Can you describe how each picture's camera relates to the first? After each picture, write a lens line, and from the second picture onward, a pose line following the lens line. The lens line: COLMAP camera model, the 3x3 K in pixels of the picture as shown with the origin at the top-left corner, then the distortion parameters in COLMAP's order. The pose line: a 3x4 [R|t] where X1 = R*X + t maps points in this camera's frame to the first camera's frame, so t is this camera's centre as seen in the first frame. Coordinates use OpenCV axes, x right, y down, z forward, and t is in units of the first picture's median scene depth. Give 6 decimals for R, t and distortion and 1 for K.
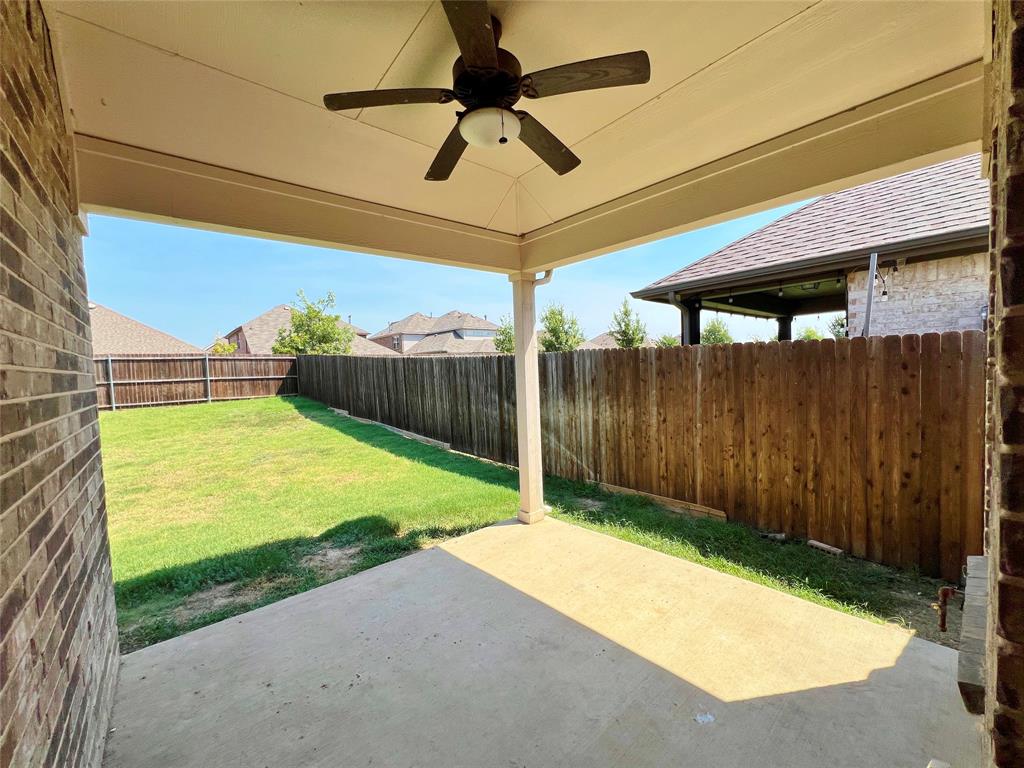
lens RADIAL K [[409.3, 0, 513.3], [0, 409.3, 383.4], [0, 0, 1]] dist [-0.003836, 0.000825]
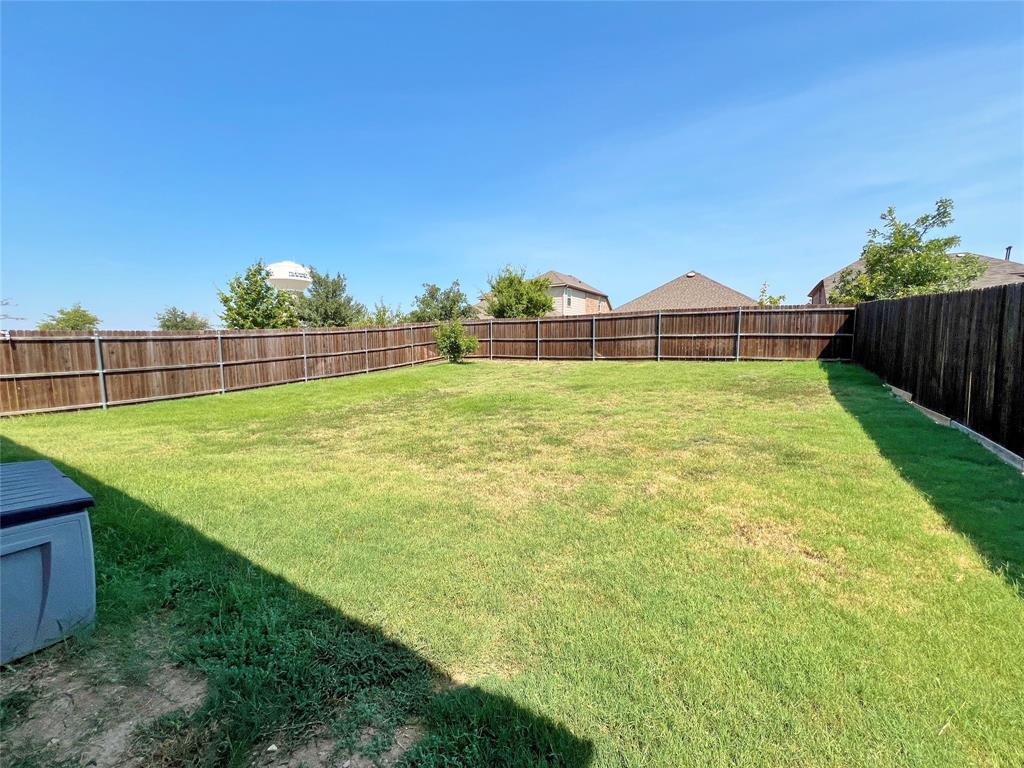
lens RADIAL K [[409.3, 0, 514.2], [0, 409.3, 381.3], [0, 0, 1]] dist [-0.003836, 0.000825]
pose [[0.299686, 0.124468, -0.945884, -0.032651], [-0.045718, 0.992188, 0.116076, 0.008847], [0.952942, 0.008457, 0.303036, 0.264961]]
